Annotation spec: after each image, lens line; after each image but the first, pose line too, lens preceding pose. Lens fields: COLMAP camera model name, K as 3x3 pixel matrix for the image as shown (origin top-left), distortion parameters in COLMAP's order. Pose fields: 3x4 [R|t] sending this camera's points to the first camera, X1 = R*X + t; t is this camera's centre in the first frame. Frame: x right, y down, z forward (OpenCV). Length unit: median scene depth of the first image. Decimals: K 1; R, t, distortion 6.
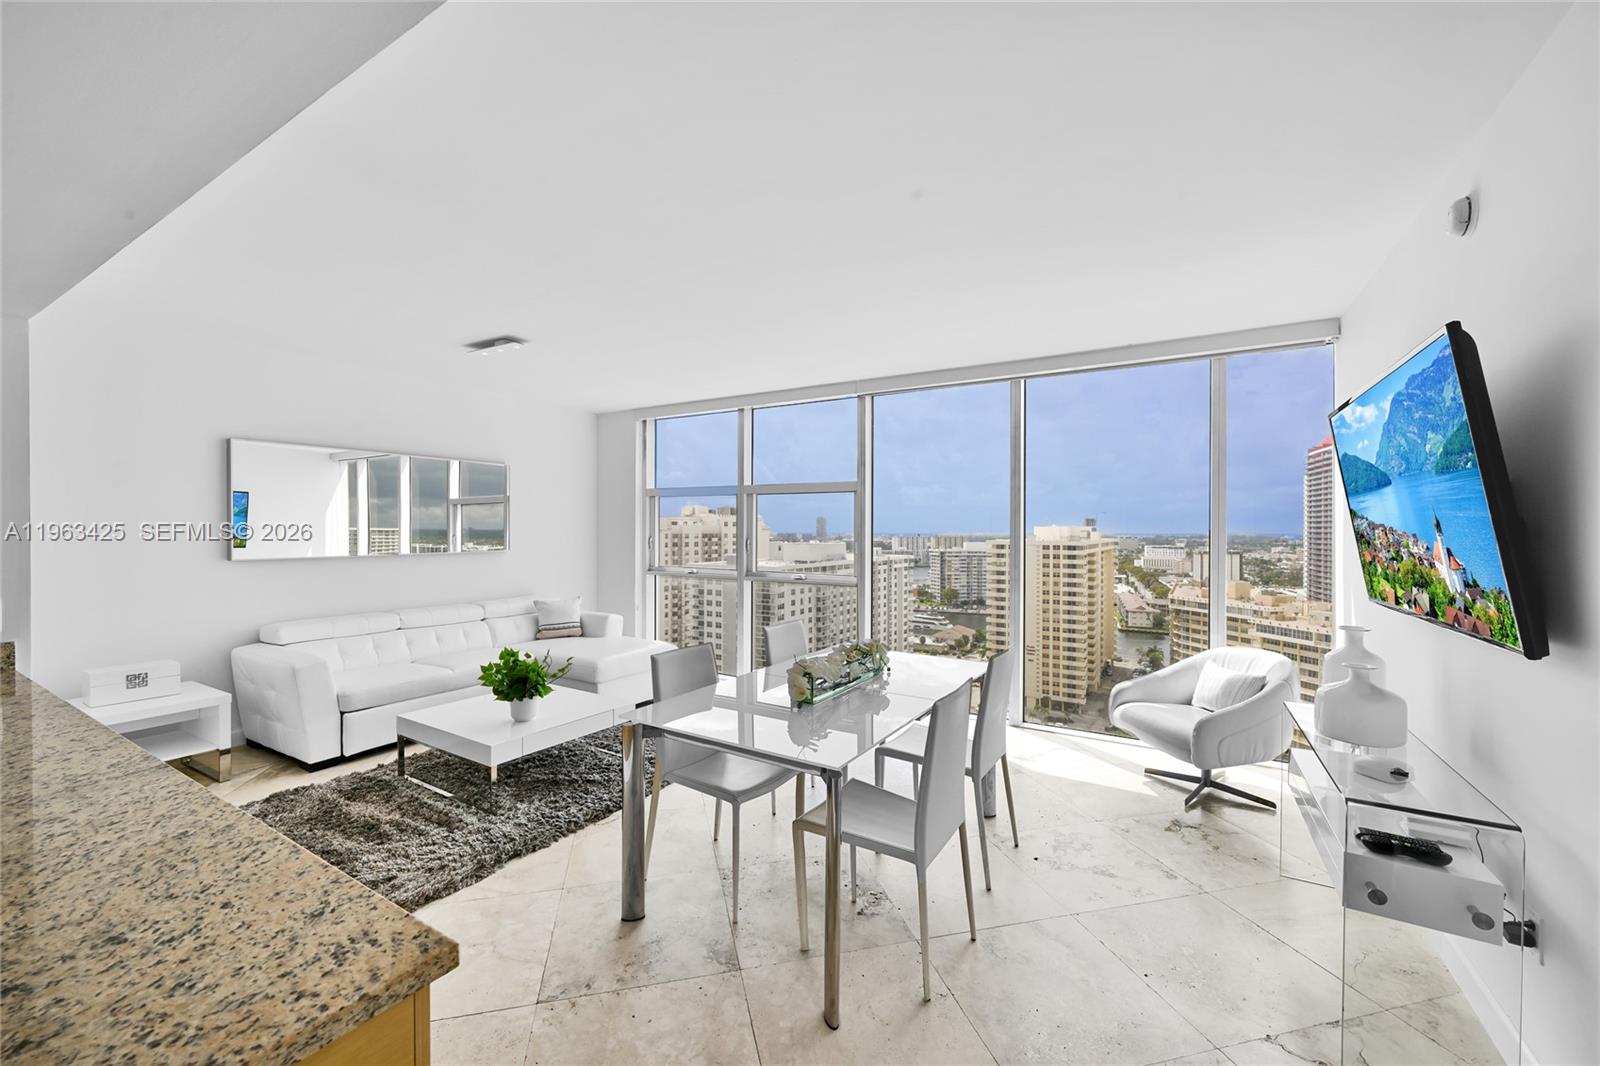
lens RADIAL K [[630.5, 0, 795.3], [0, 630.5, 535.0], [0, 0, 1]] dist [-0.002397, 0.000617]
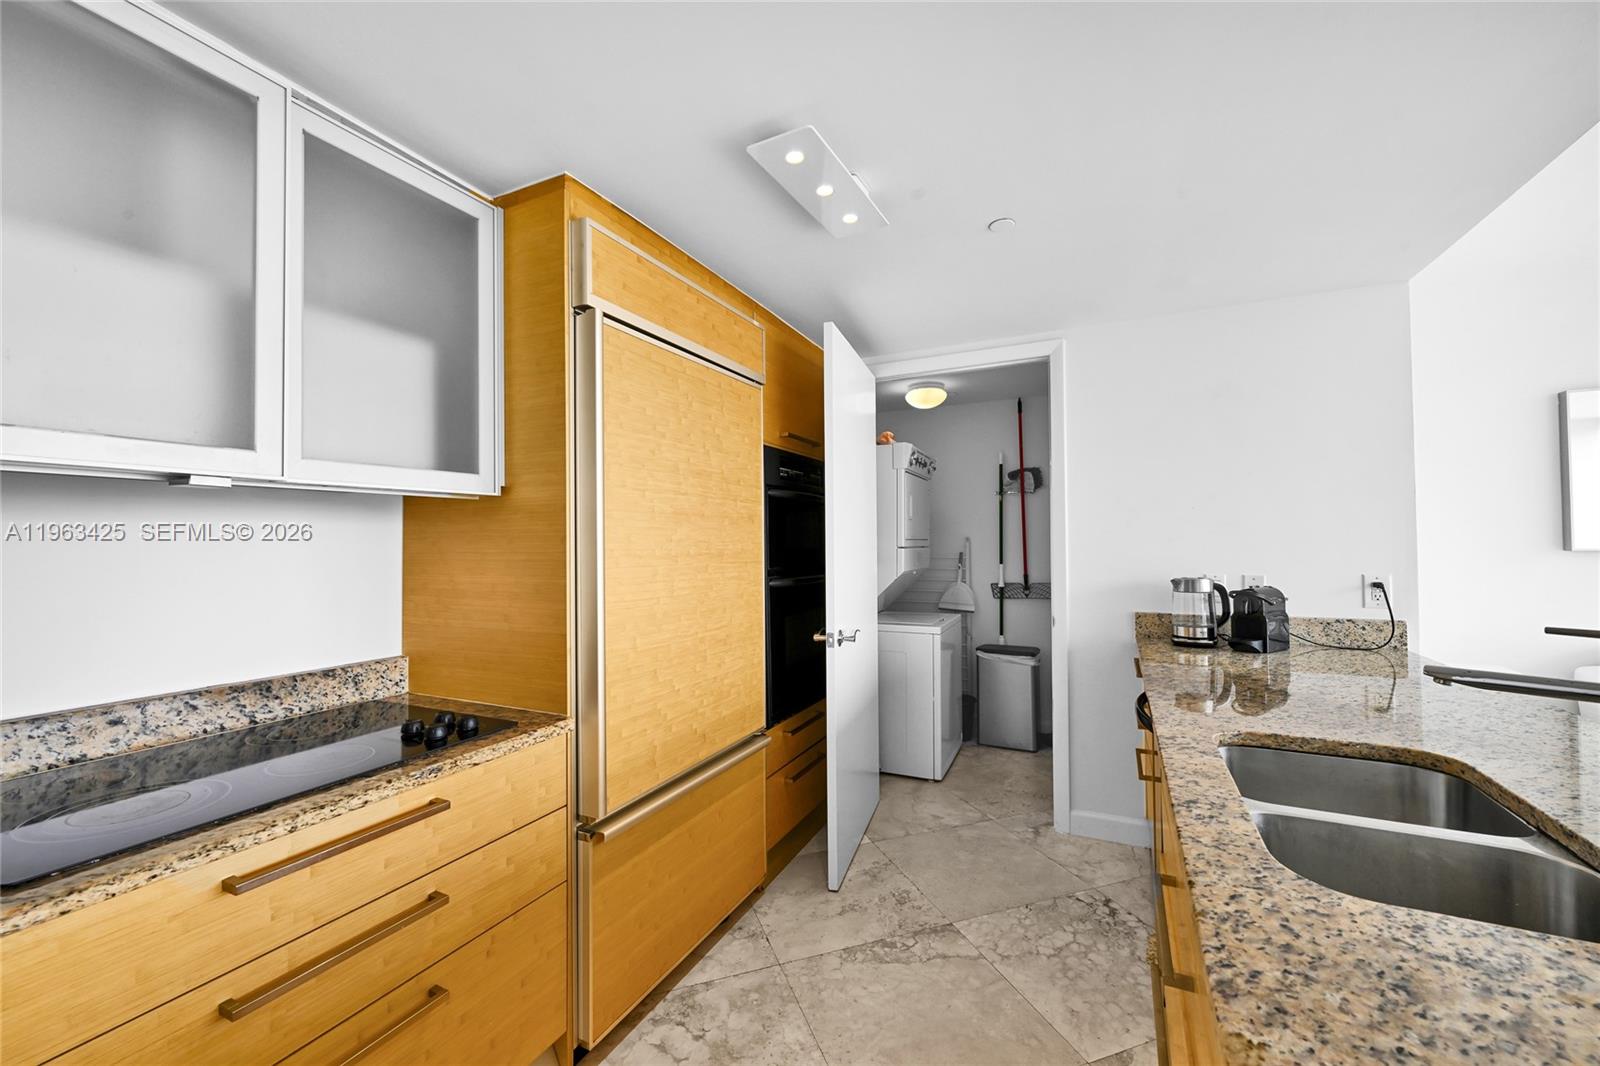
lens RADIAL K [[630.1, 0, 798.7], [0, 630.1, 532.5], [0, 0, 1]] dist [-0.002826, 0.000119]
pose [[0.091285, -0.018765, -0.995648, -0.258600], [0.001973, 0.999824, -0.018663, 0.035874], [0.995823, -0.000261, 0.091306, -0.001894]]
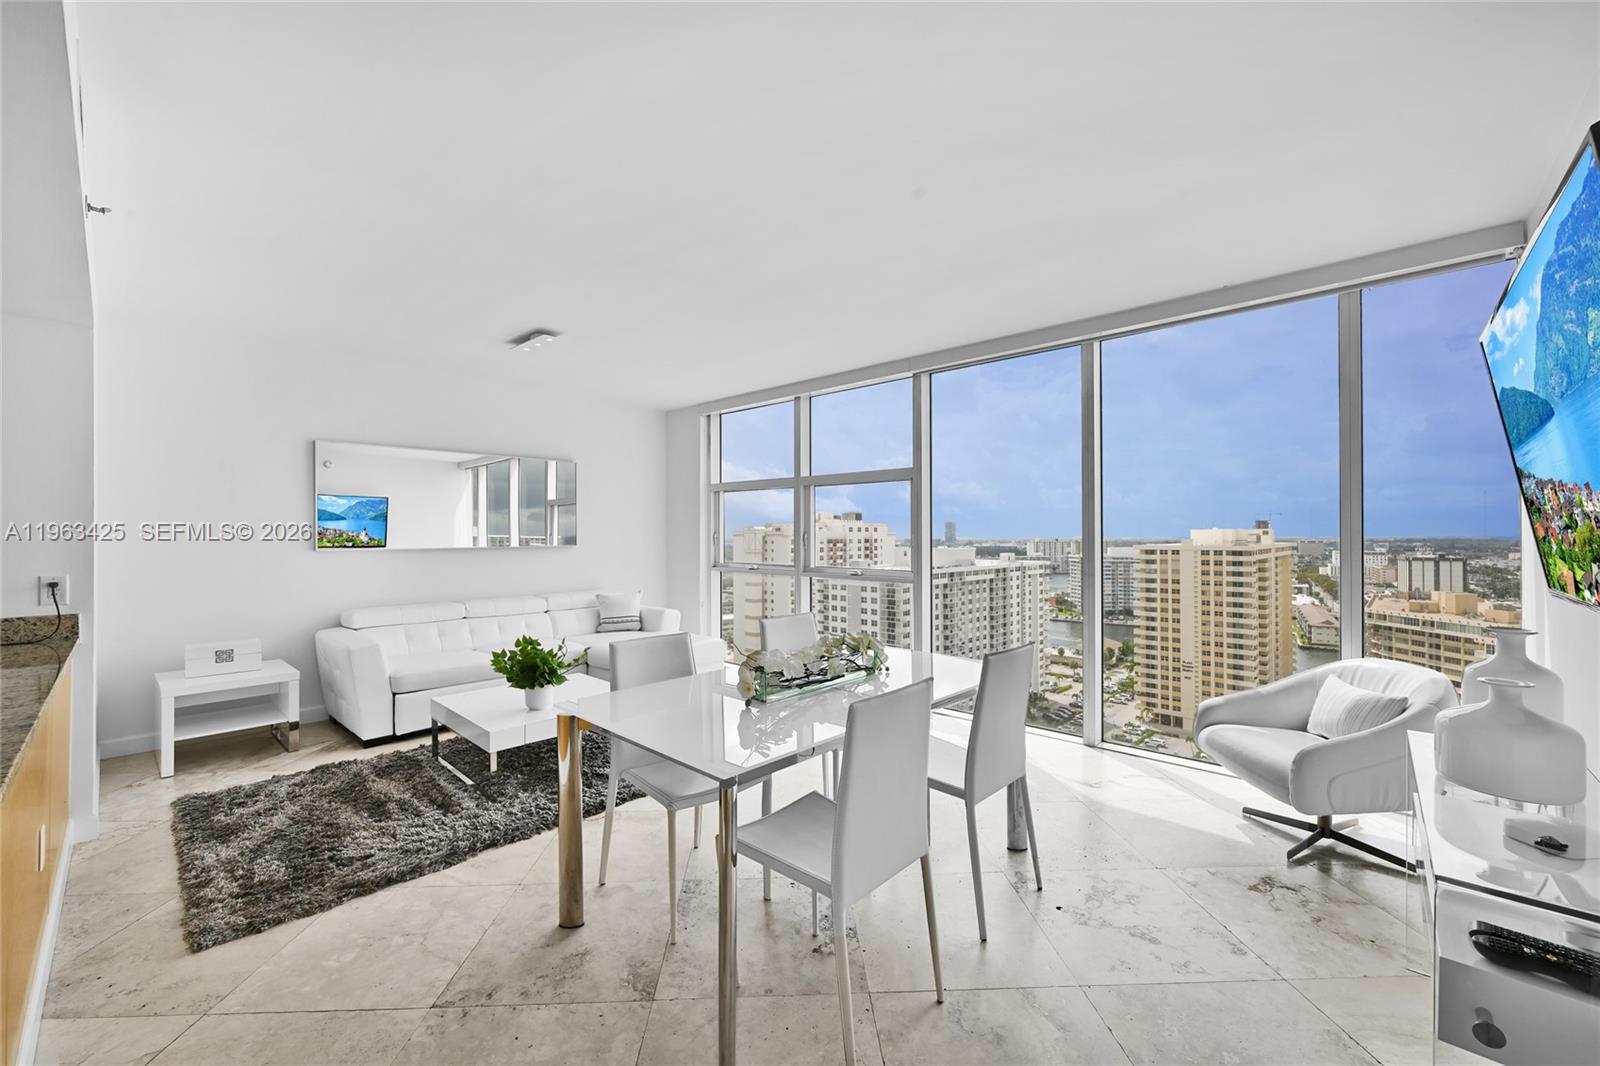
lens RADIAL K [[630.5, 0, 795.1], [0, 630.5, 535.2], [0, 0, 1]] dist [-0.002397, 0.000617]
pose [[0.979906, -0.005855, -0.199374, 0.167175], [0.004075, 0.999948, -0.009340, 0.031095], [0.199418, 0.008339, 0.979879, 0.103755]]
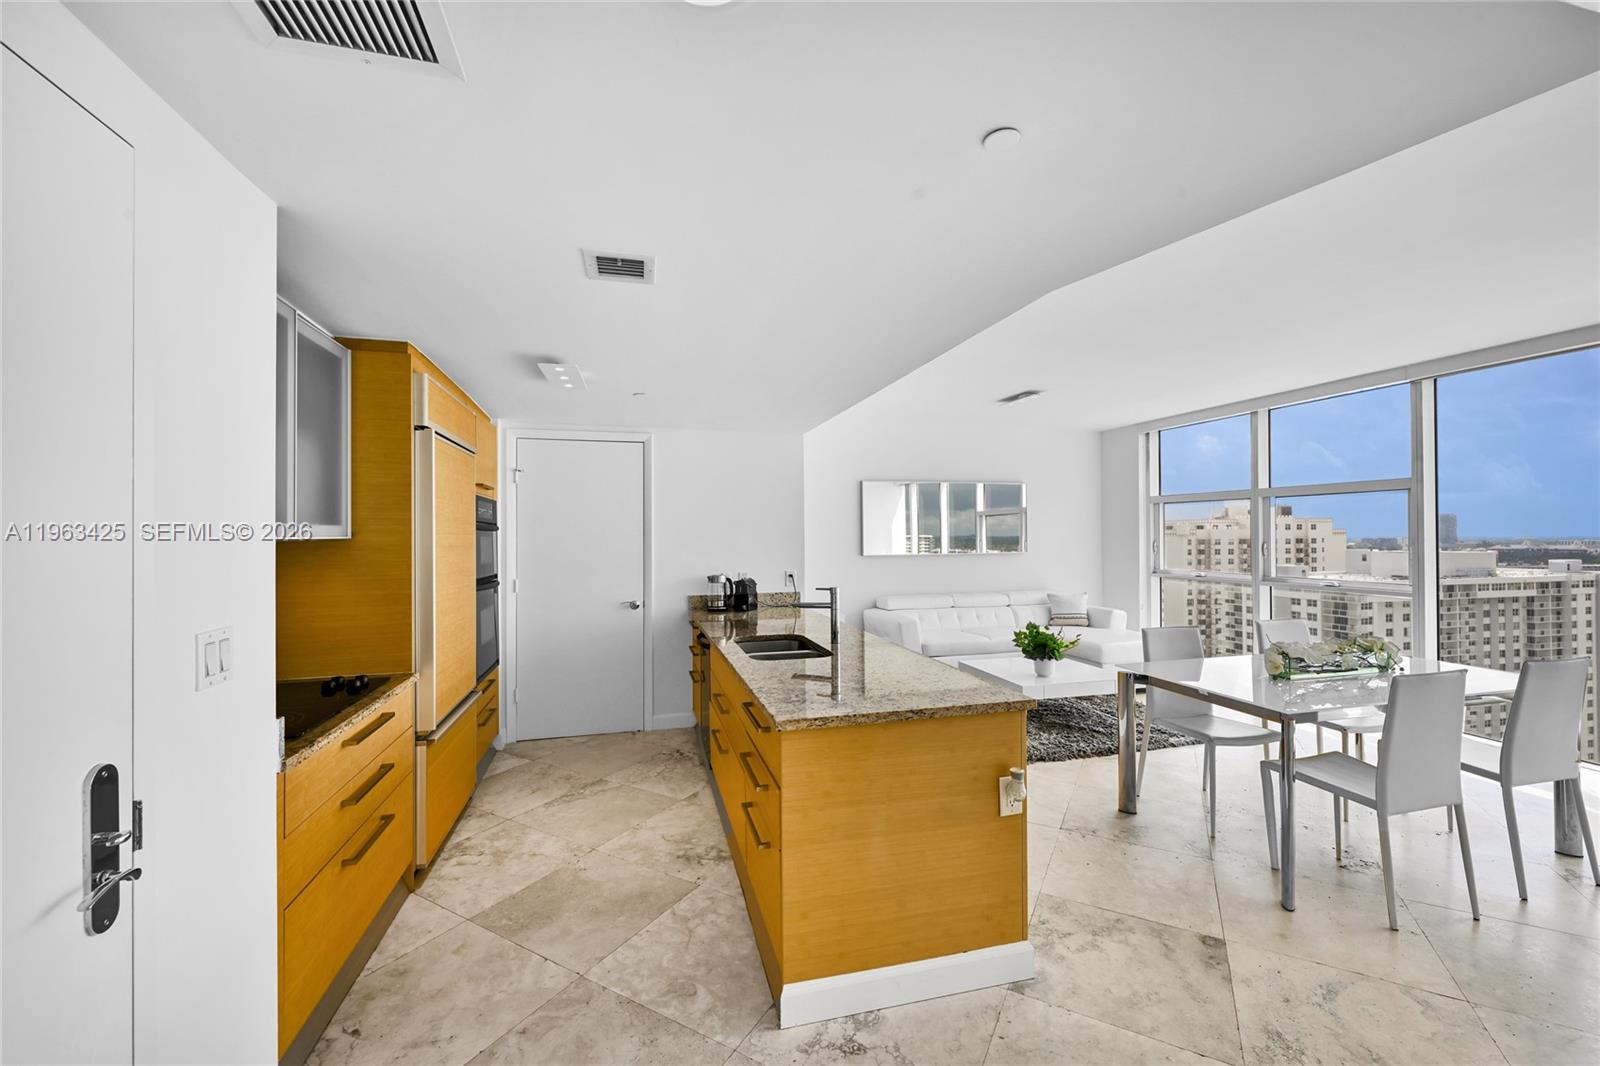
lens RADIAL K [[630.5, 0, 796.3], [0, 630.5, 532.7], [0, 0, 1]] dist [-0.002397, 0.000617]
pose [[0.724334, -0.011374, -0.689356, 0.120666], [0.002206, 0.999897, -0.014179, 0.003847], [0.689446, 0.008749, 0.724284, -0.349871]]
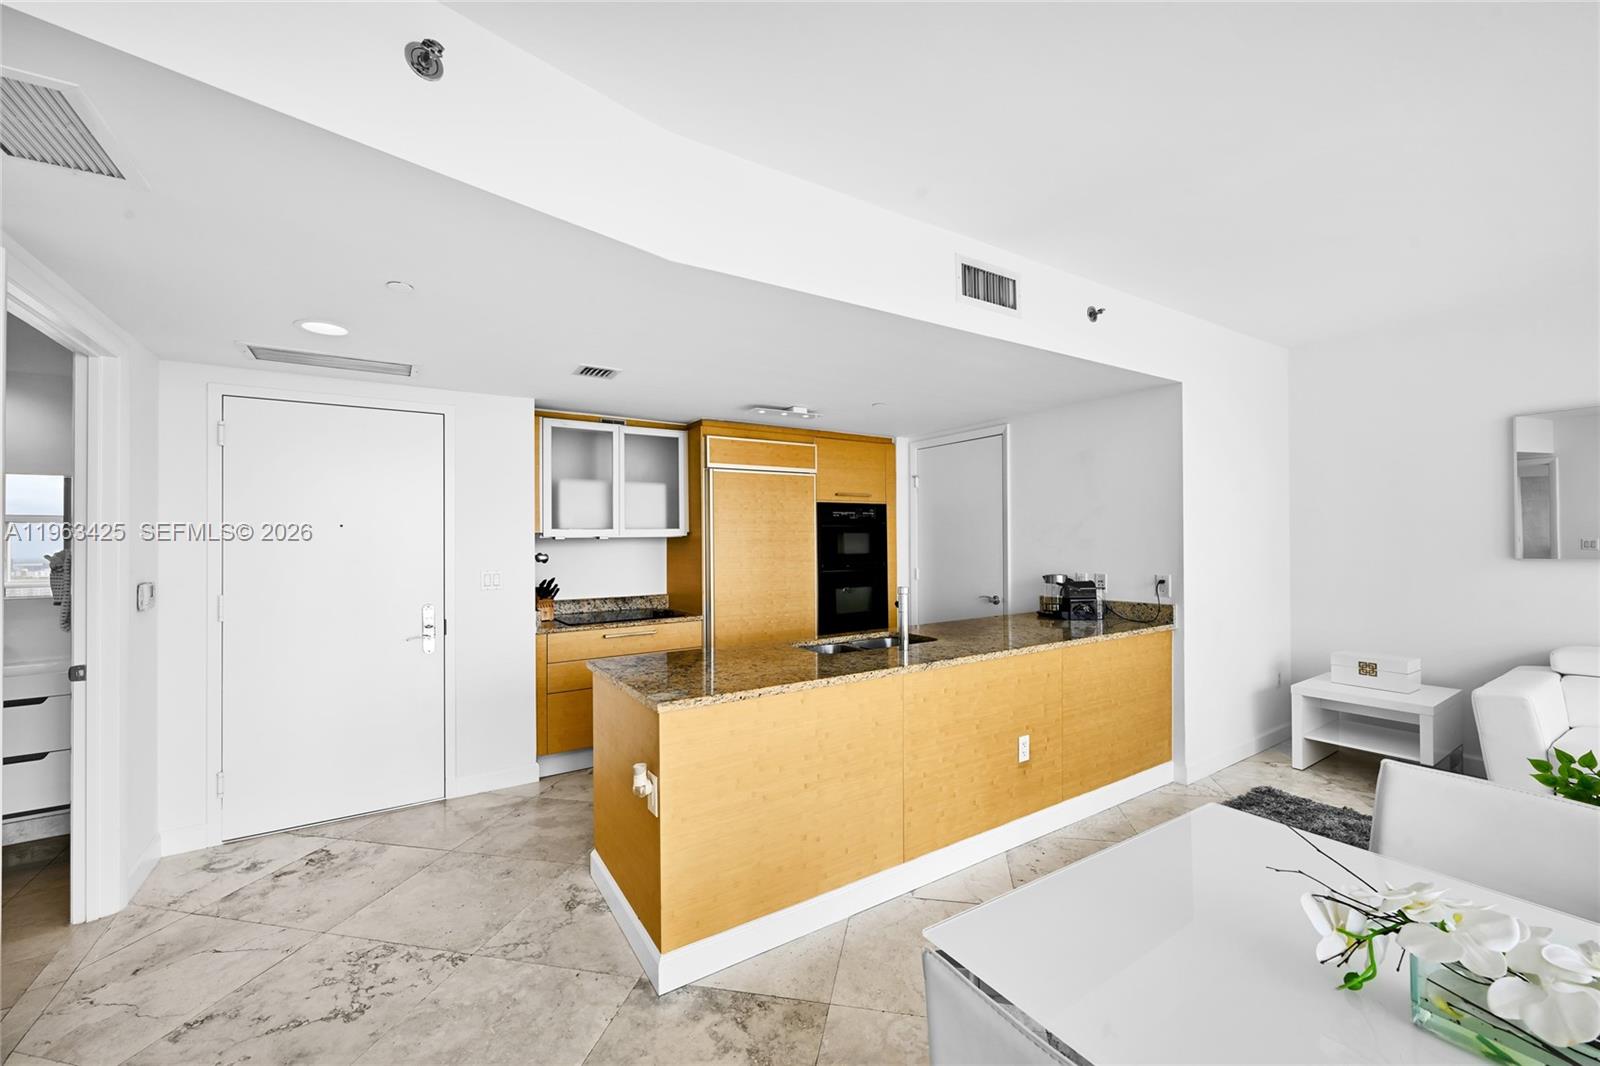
lens RADIAL K [[630.5, 0, 796.9], [0, 630.5, 530.4], [0, 0, 1]] dist [-0.002397, 0.000617]
pose [[-0.434524, -0.010129, -0.900603, 0.324055], [0.005427, 0.999889, -0.013864, 0.007161], [0.900644, -0.010911, -0.434421, 0.585956]]
